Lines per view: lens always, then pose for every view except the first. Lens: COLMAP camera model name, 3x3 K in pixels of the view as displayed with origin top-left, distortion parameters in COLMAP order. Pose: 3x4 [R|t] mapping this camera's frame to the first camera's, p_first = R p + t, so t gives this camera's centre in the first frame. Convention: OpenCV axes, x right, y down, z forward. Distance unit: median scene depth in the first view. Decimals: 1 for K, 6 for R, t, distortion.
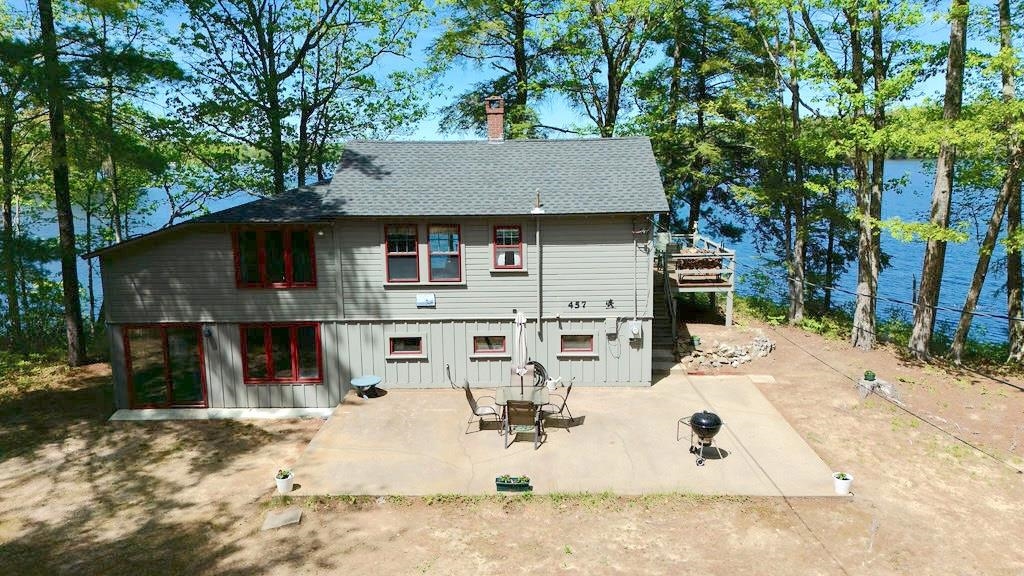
lens RADIAL K [[744.0, 0, 515.9], [0, 744.0, 290.8], [0, 0, 1]] dist [0.086447, -0.093250]
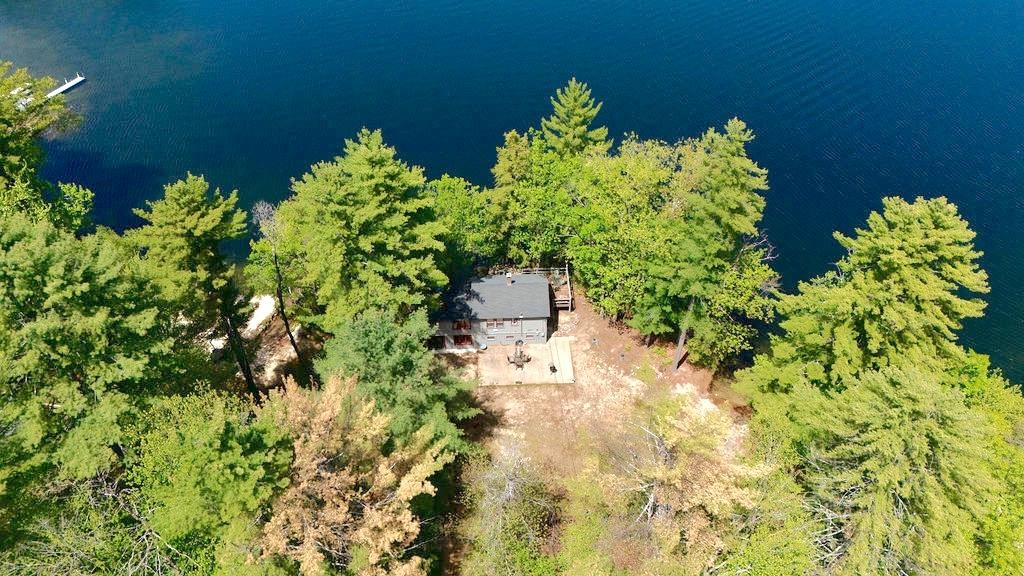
lens RADIAL K [[744.0, 0, 515.9], [0, 744.0, 290.8], [0, 0, 1]] dist [0.086447, -0.093250]
pose [[0.998432, -0.042076, 0.036911, -0.168517], [0.015542, 0.841936, 0.539353, -2.803496], [-0.053770, -0.537934, 0.841270, -2.832658]]
